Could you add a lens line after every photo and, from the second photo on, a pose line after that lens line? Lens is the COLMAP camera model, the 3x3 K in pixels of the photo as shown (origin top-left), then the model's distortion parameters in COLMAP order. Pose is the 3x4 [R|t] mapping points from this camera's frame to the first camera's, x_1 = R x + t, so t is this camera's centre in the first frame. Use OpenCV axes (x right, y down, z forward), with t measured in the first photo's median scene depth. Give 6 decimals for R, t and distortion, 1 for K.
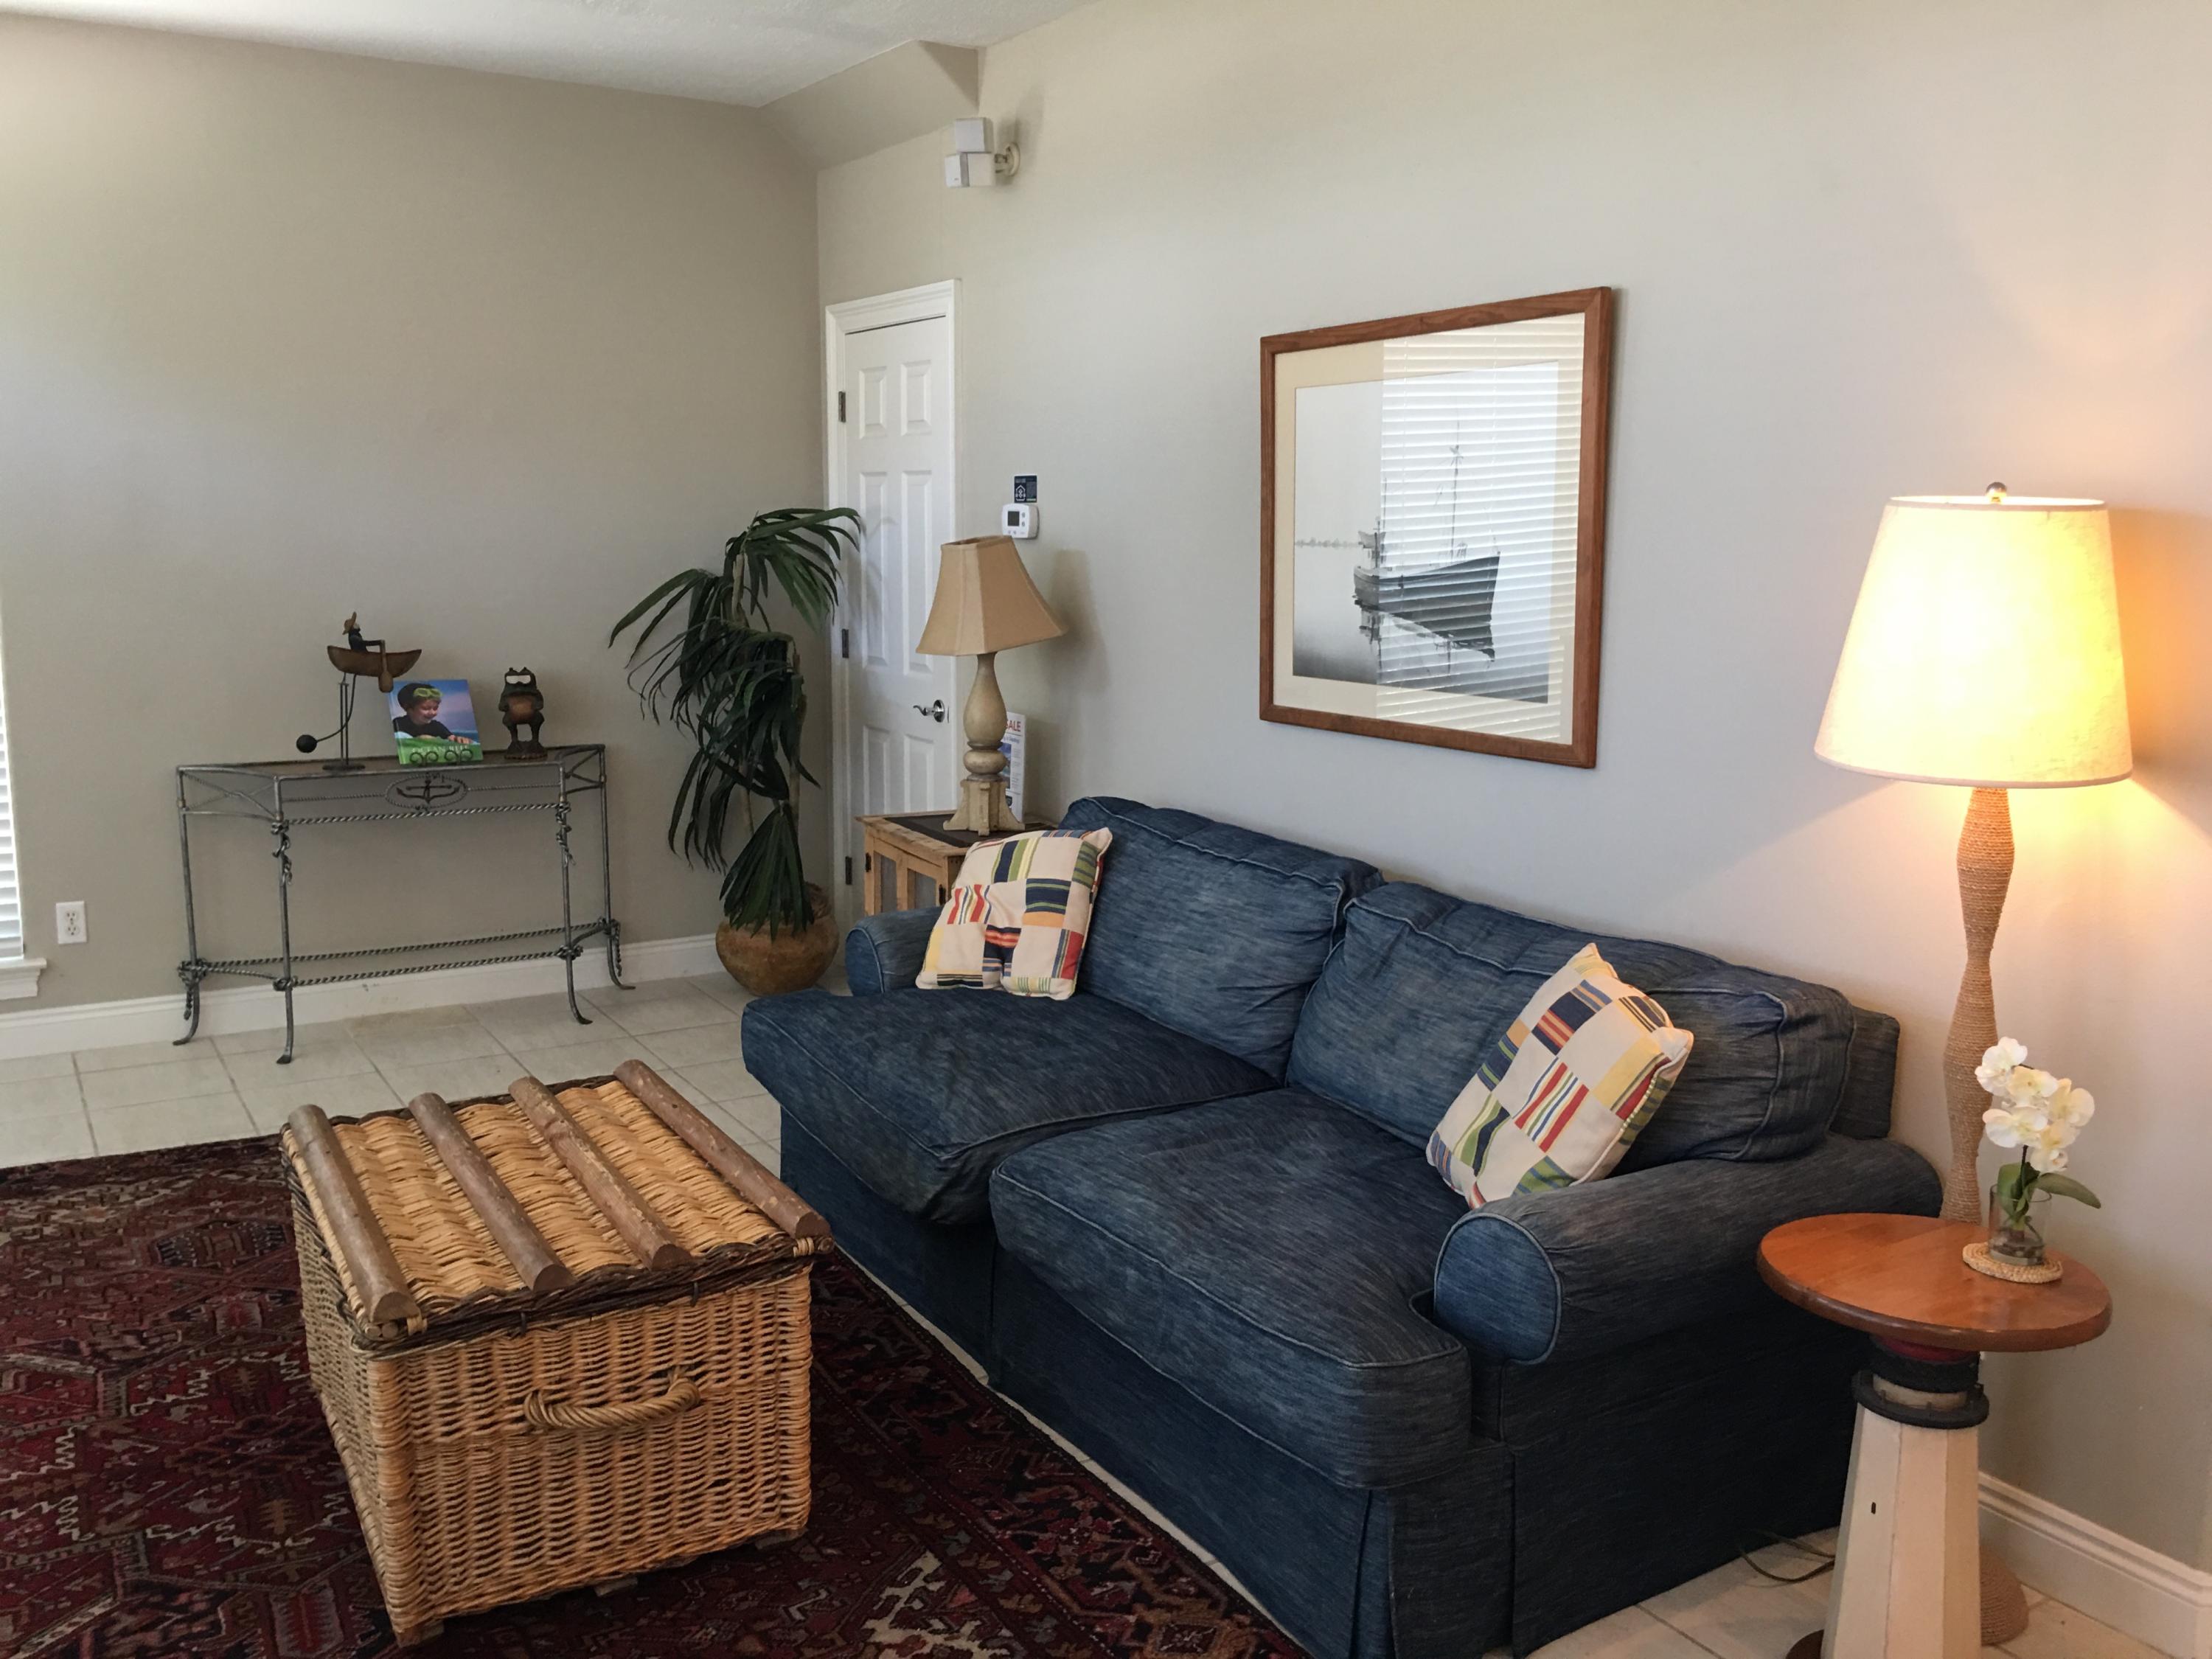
lens RADIAL K [[1927.8, 0, 1105.8], [0, 1927.8, 806.5], [0, 0, 1]] dist [0.097992, -0.153029]
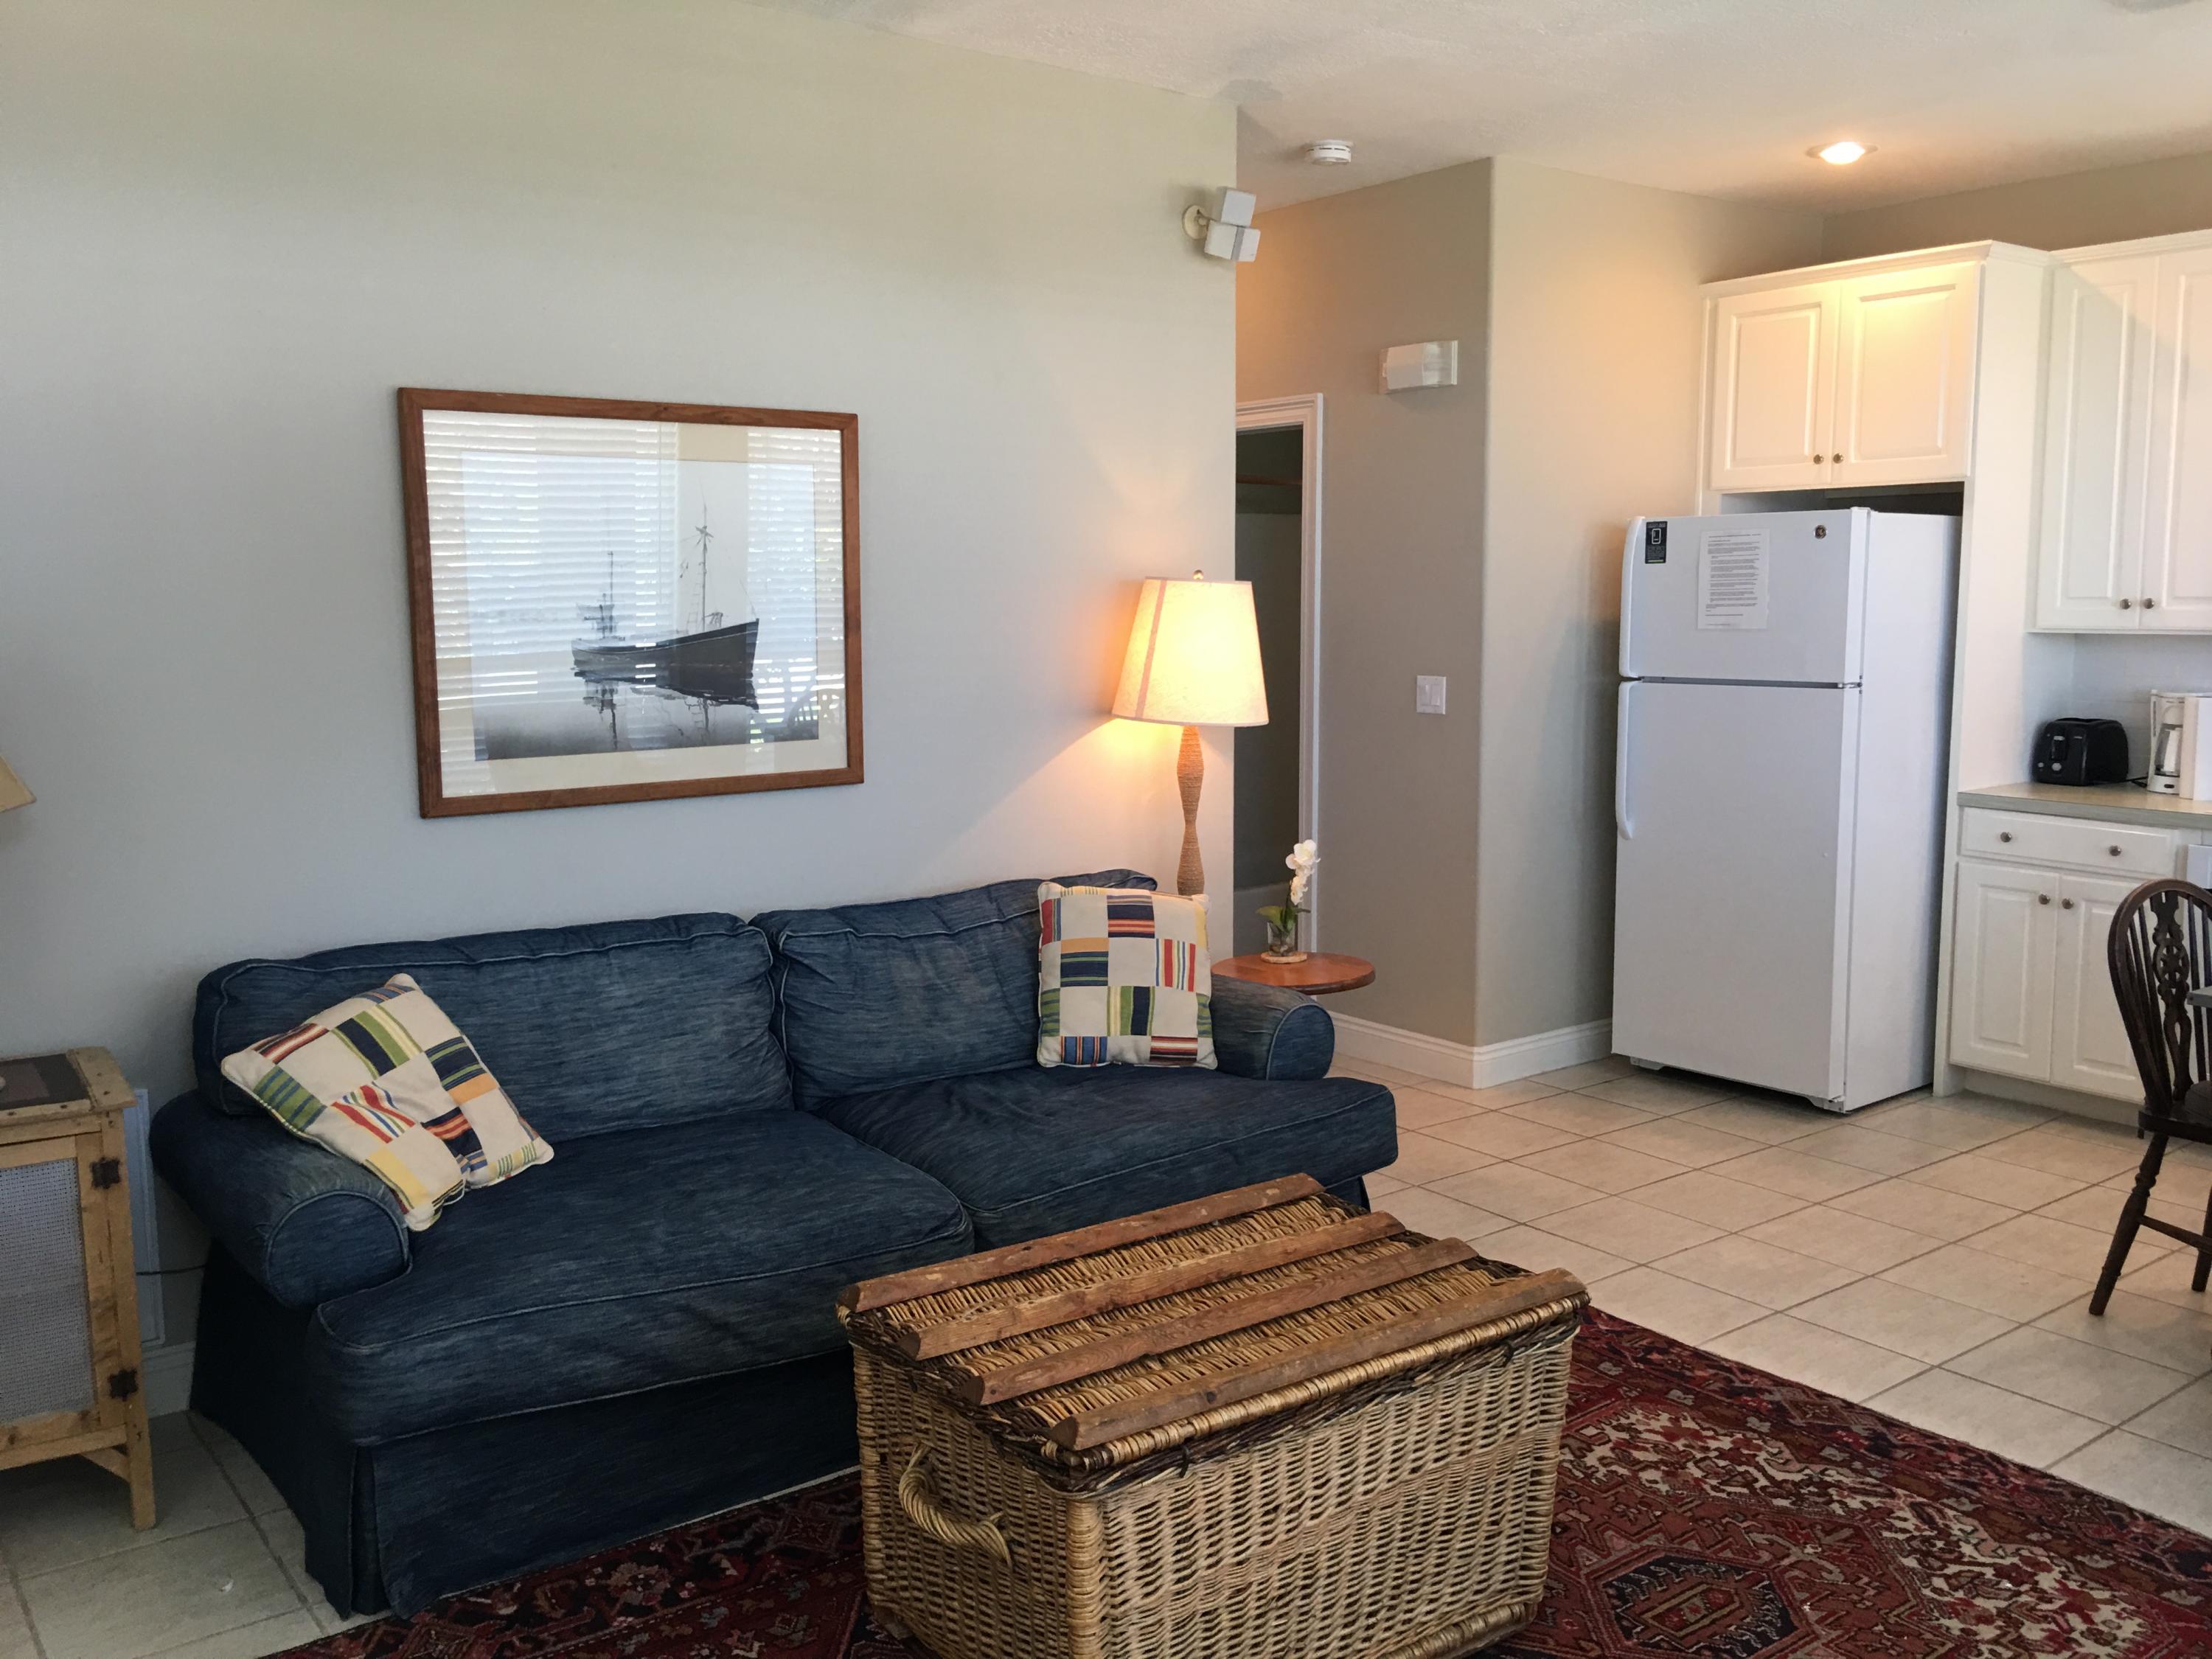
lens RADIAL K [[1927.8, 0, 1129.0], [0, 1927.8, 817.9], [0, 0, 1]] dist [0.097992, -0.153029]
pose [[-0.125801, -0.124291, 0.984239, -0.916741], [0.152099, 0.977974, 0.142940, -0.135513], [-0.980327, 0.167683, -0.104125, 0.853551]]
